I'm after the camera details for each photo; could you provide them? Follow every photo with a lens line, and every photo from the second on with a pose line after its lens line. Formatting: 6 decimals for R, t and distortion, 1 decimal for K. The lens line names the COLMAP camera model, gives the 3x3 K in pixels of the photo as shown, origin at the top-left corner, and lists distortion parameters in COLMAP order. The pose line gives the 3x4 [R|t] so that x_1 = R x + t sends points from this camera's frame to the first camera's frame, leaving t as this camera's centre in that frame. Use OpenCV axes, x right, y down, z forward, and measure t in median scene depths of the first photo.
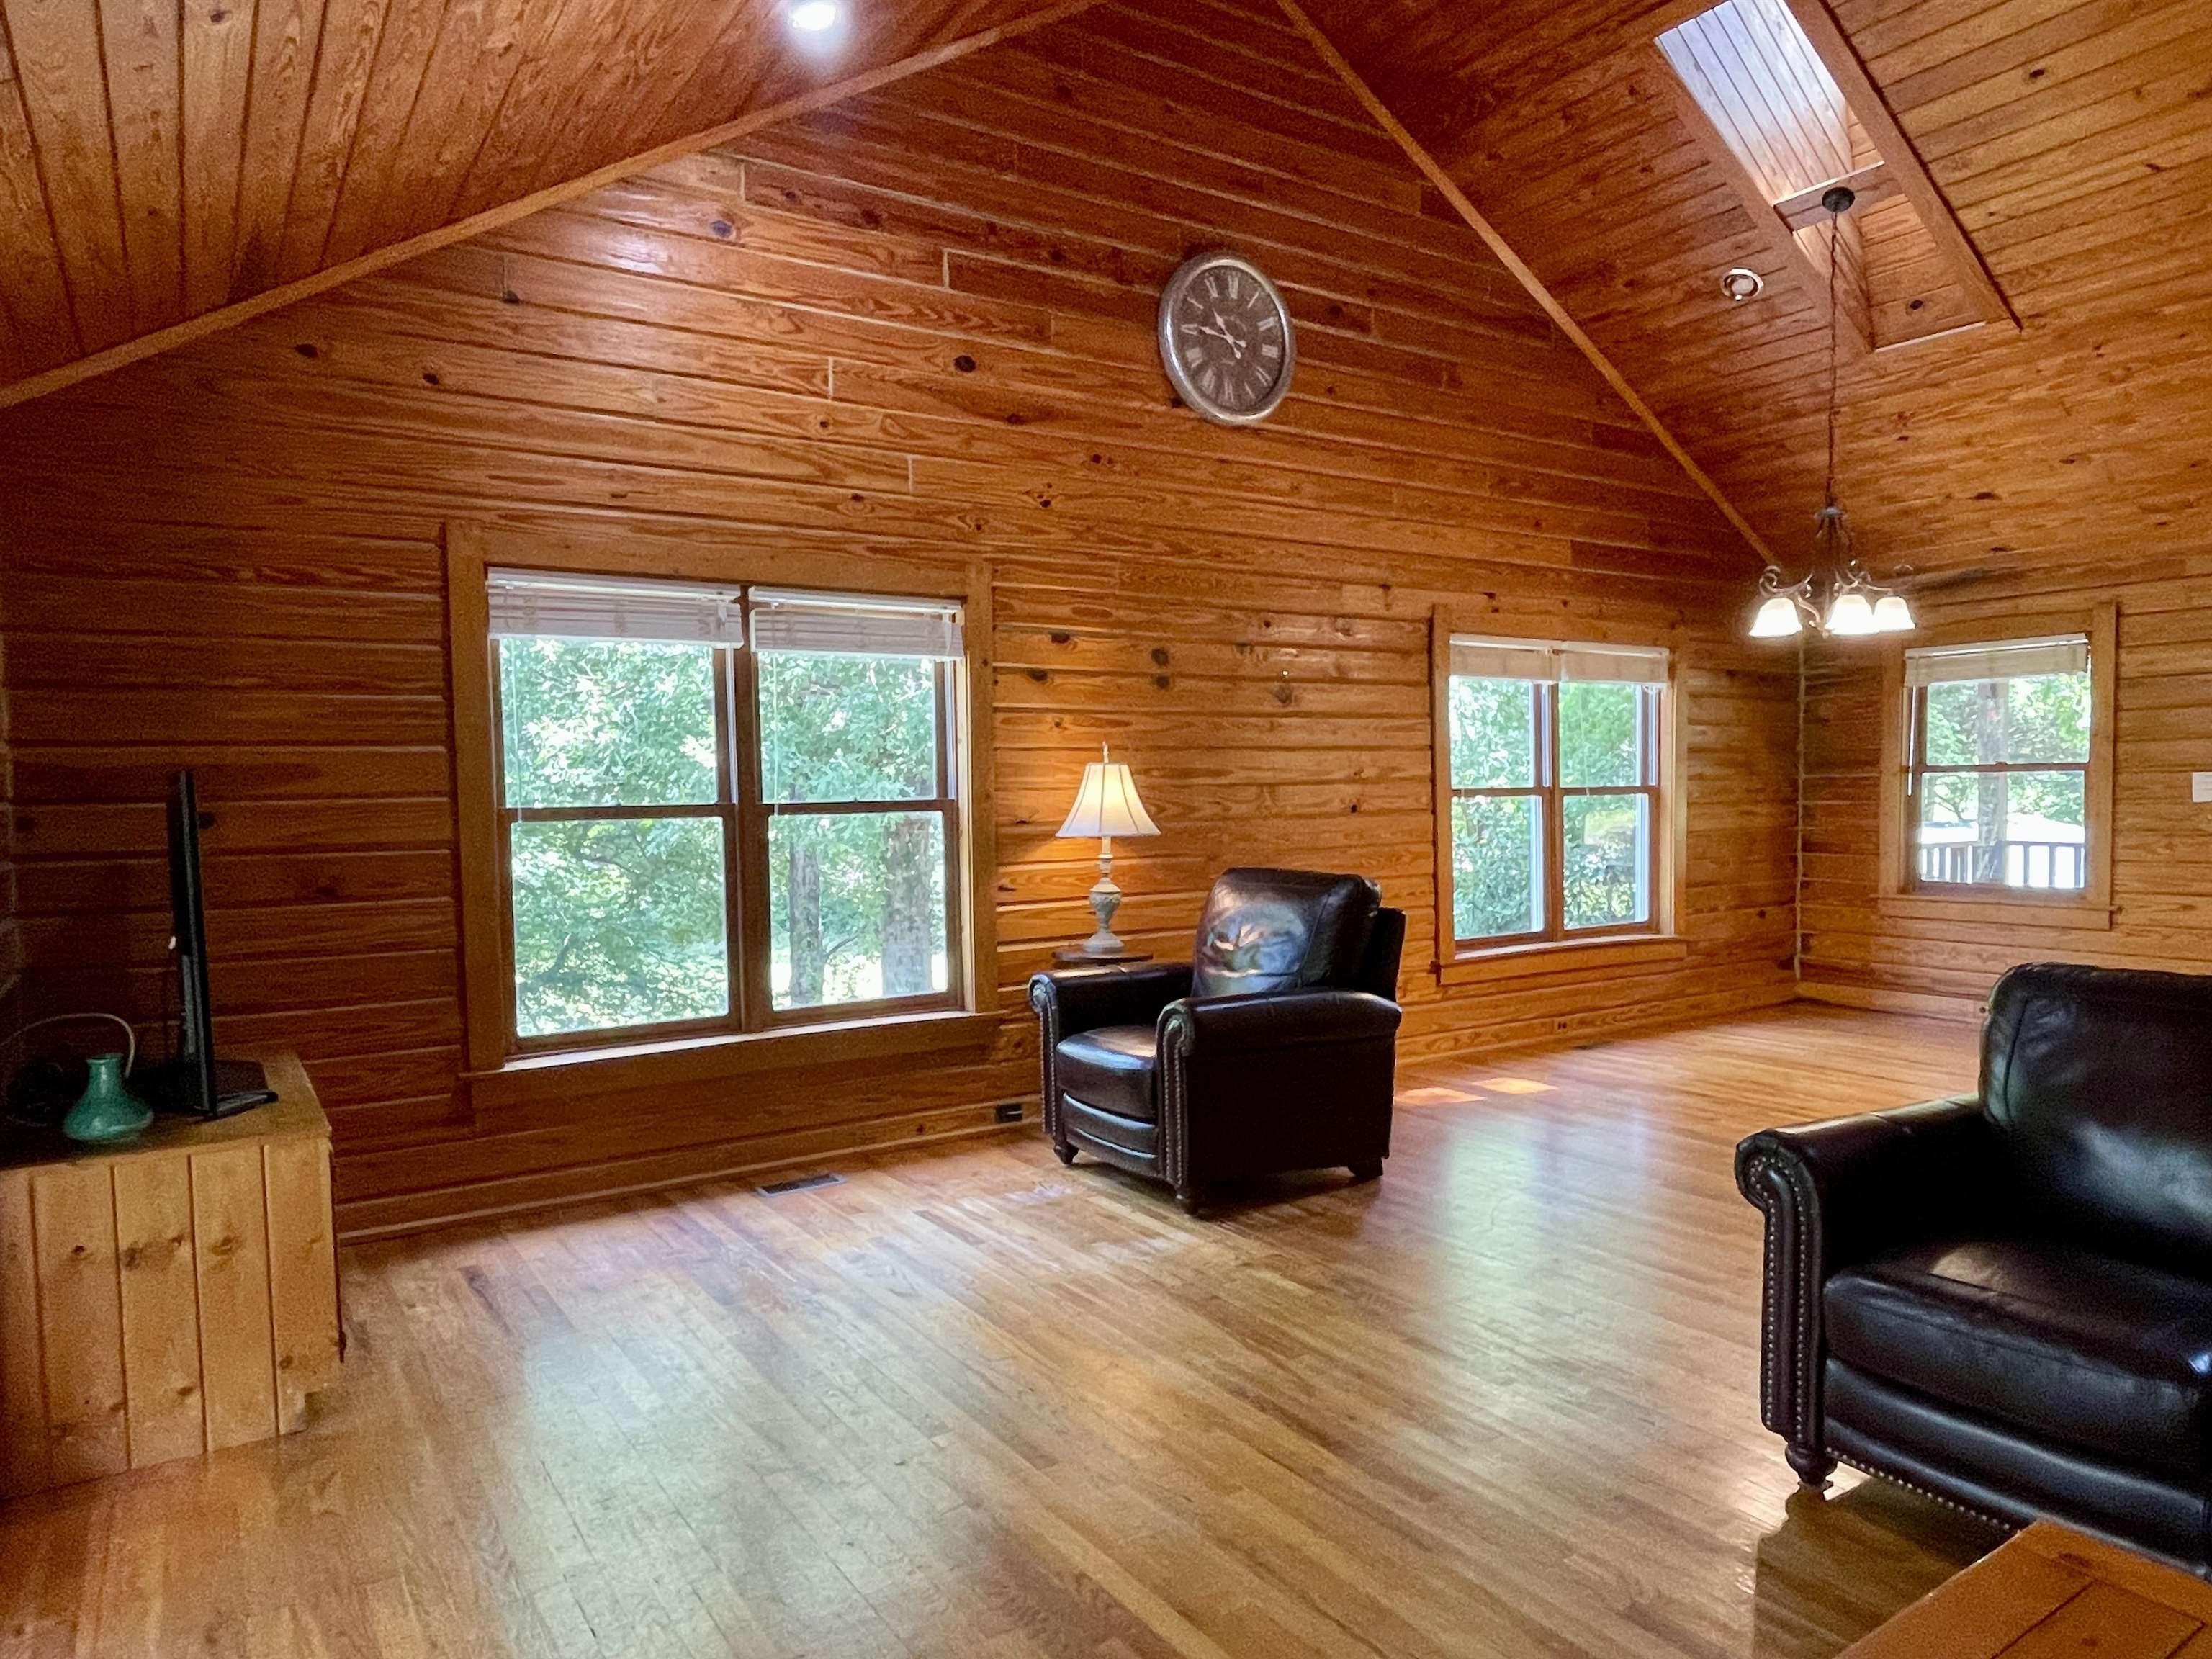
lens RADIAL K [[1375.9, 0, 1094.6], [0, 1375.9, 832.6], [0, 0, 1]] dist [0.040761, 0.000108]
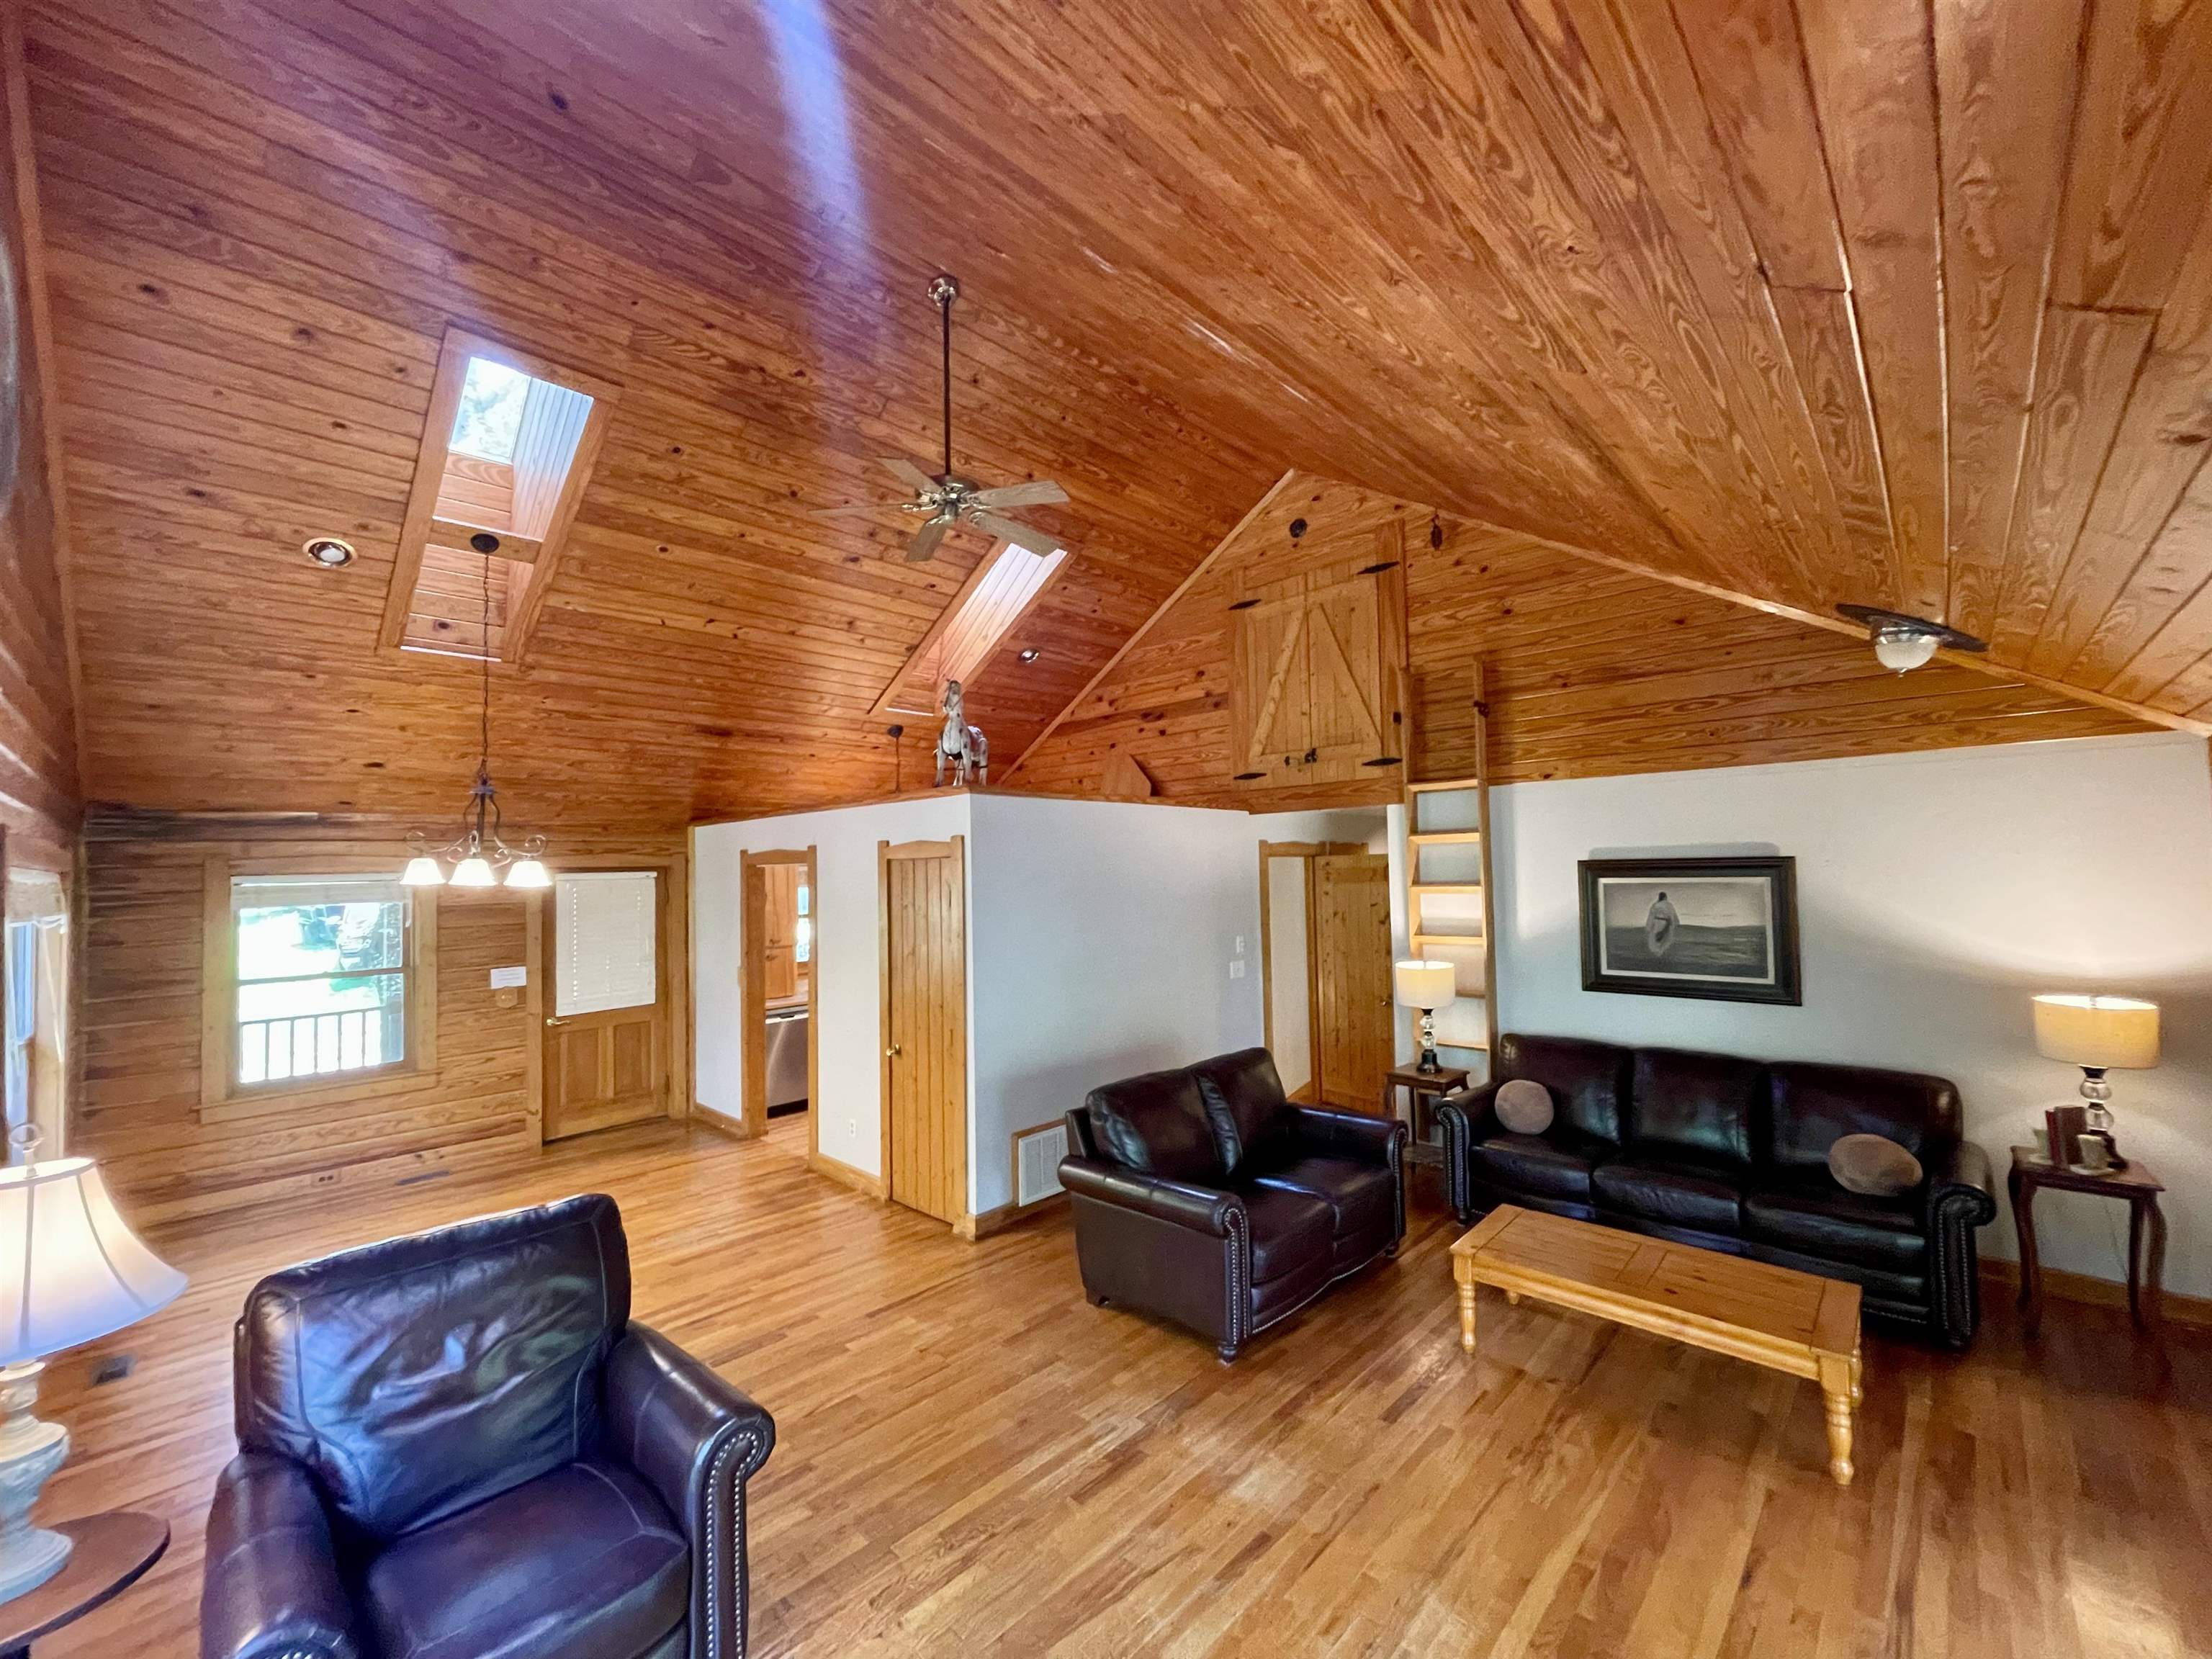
lens RADIAL K [[881.1, 0, 1093.1], [0, 881.1, 848.3], [0, 0, 1]] dist [-0.001646, 0.000267]
pose [[-0.217192, 0.051316, 0.974779, -0.325053], [0.065046, 0.997158, -0.038001, -0.106590], [-0.973959, 0.055152, -0.219912, 0.624549]]
